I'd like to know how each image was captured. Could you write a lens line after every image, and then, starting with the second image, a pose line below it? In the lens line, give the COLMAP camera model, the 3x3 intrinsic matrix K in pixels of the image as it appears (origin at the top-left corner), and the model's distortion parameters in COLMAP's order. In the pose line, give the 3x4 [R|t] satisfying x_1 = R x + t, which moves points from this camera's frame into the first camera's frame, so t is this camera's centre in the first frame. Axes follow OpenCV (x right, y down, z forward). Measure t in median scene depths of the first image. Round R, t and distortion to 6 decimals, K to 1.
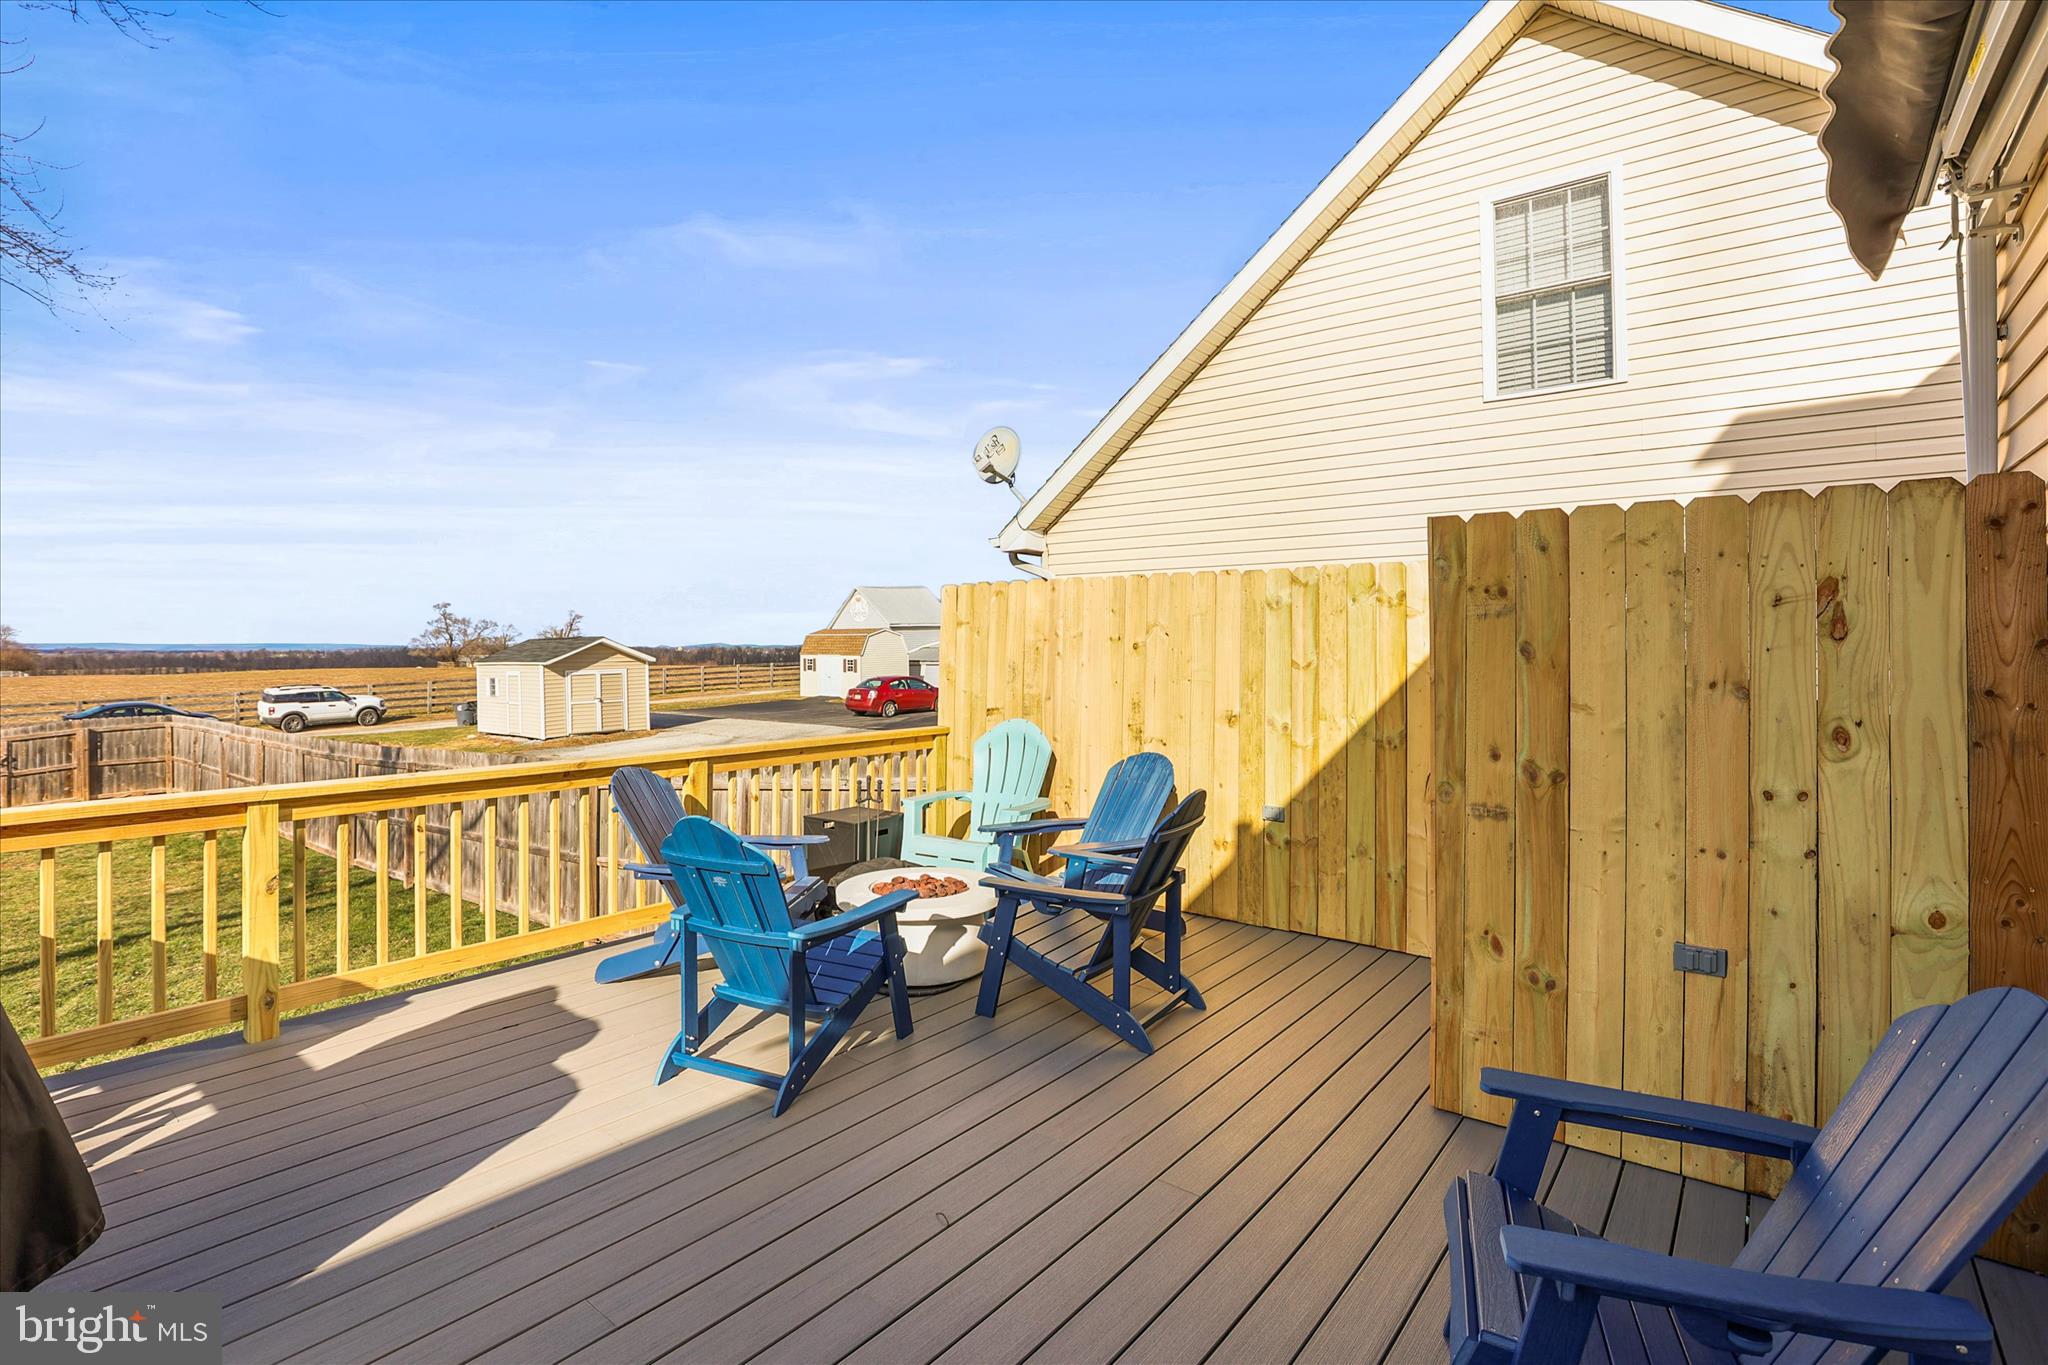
lens RADIAL K [[952.8, 0, 1017.0], [0, 952.8, 647.2], [0, 0, 1]] dist [-0.000876, -0.000569]
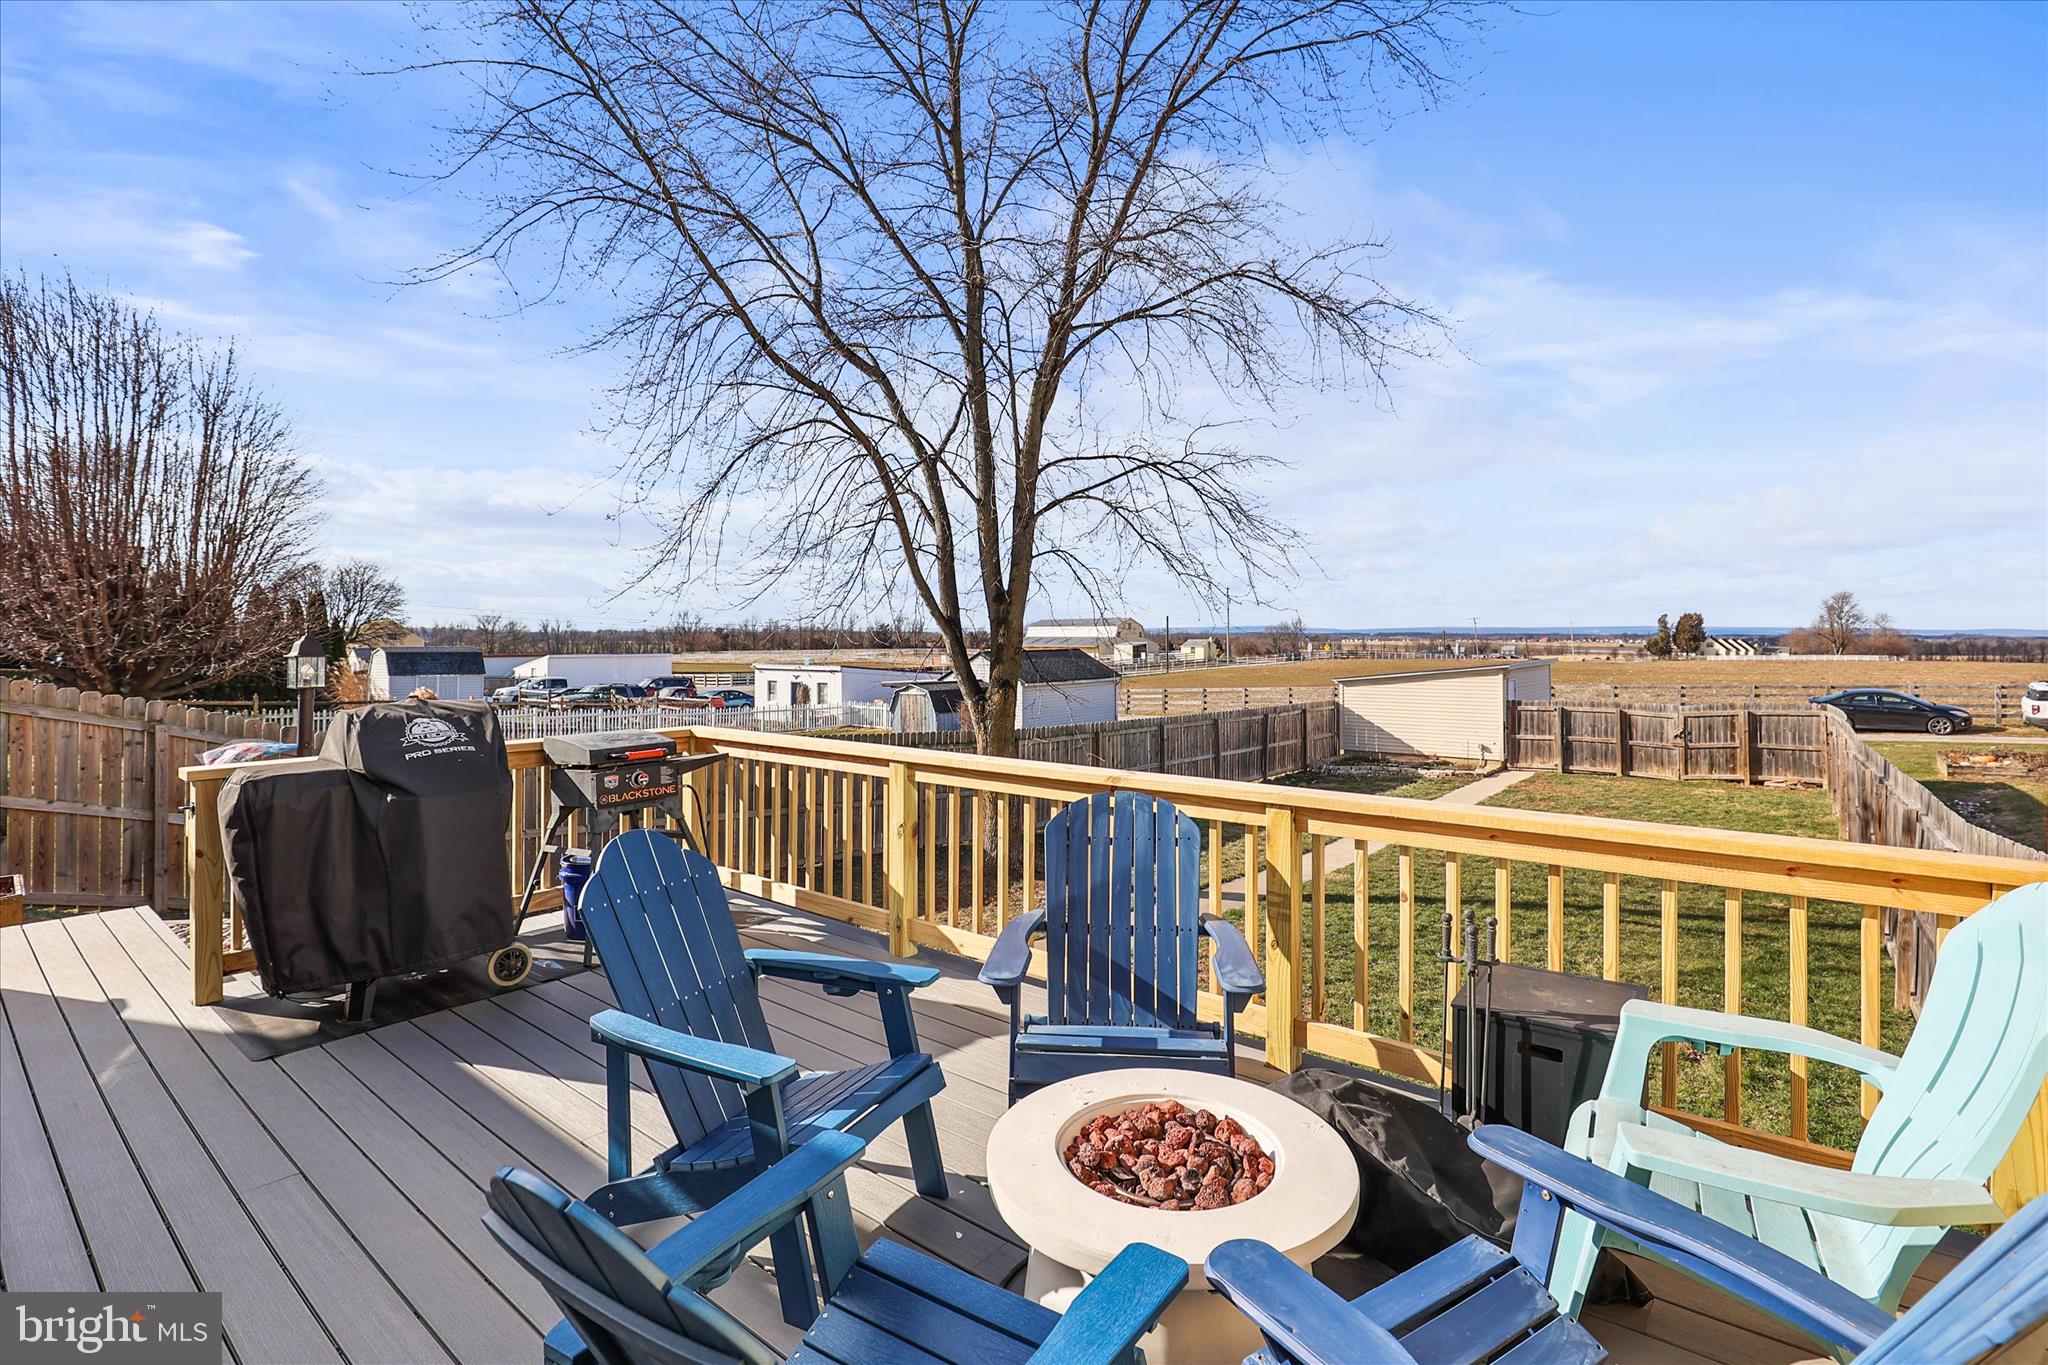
lens RADIAL K [[968.7, 0, 1024.0], [0, 968.7, 682.5], [0, 0, 1]] dist [-0.001467, -0.000204]
pose [[0.007048, 0.047176, -0.998862, 0.076662], [0.003969, 0.998877, 0.047205, 0.001013], [0.999967, -0.004297, 0.006853, 0.204347]]
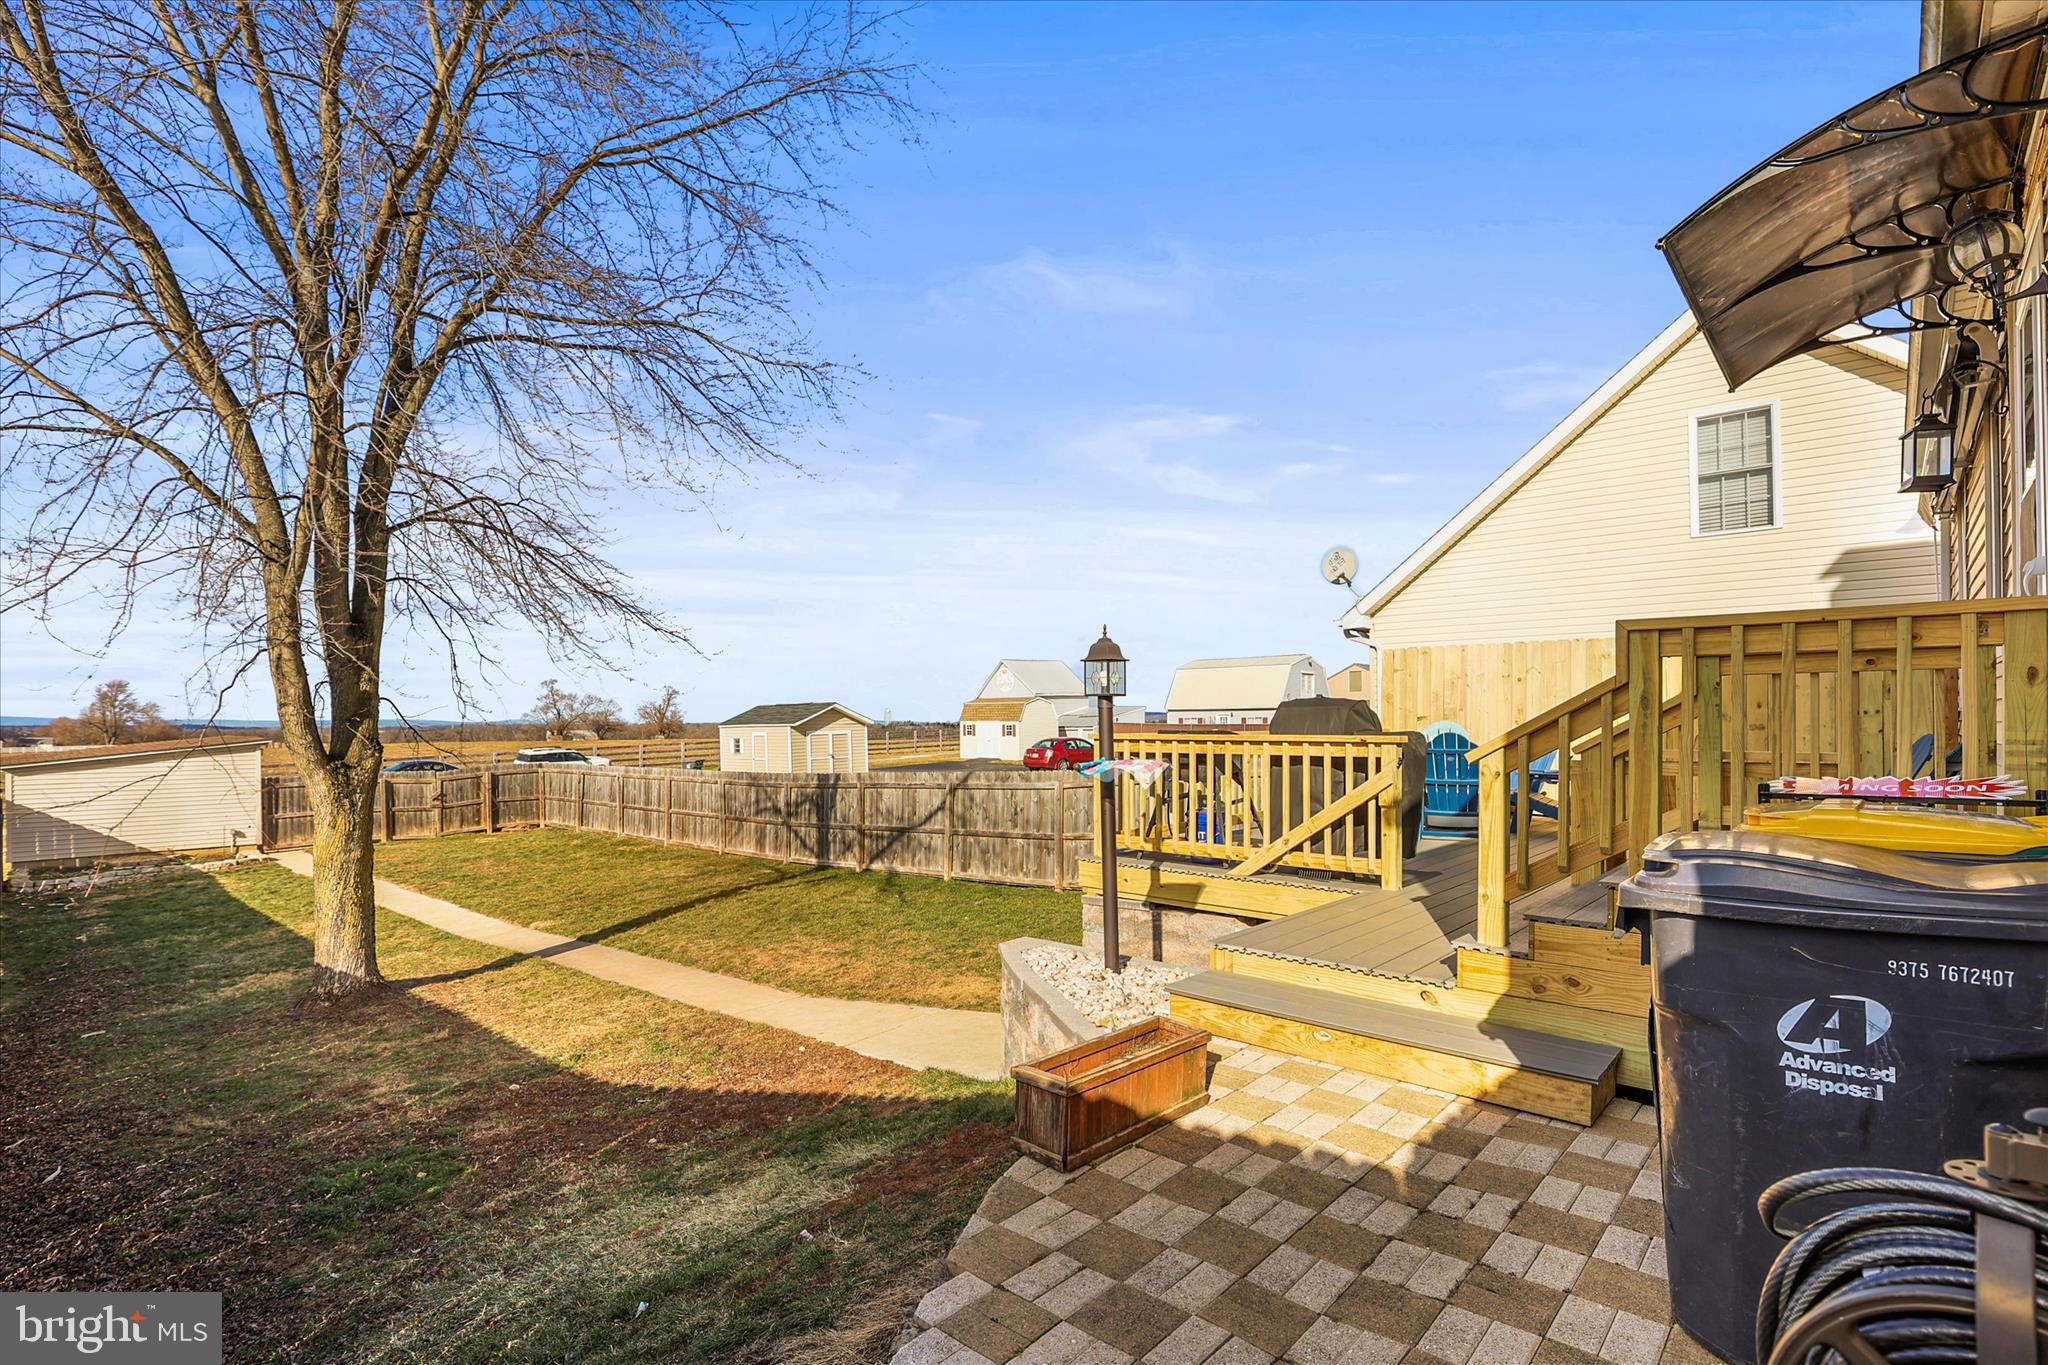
lens RADIAL K [[959.3, 0, 1023.7], [0, 959.3, 732.1], [0, 0, 1]] dist [-0.002816, -0.000368]
pose [[0.998391, -0.001766, -0.056680, -0.194660], [0.002310, 0.999952, 0.009541, 0.021462], [0.056660, -0.009656, 0.998347, -0.249200]]
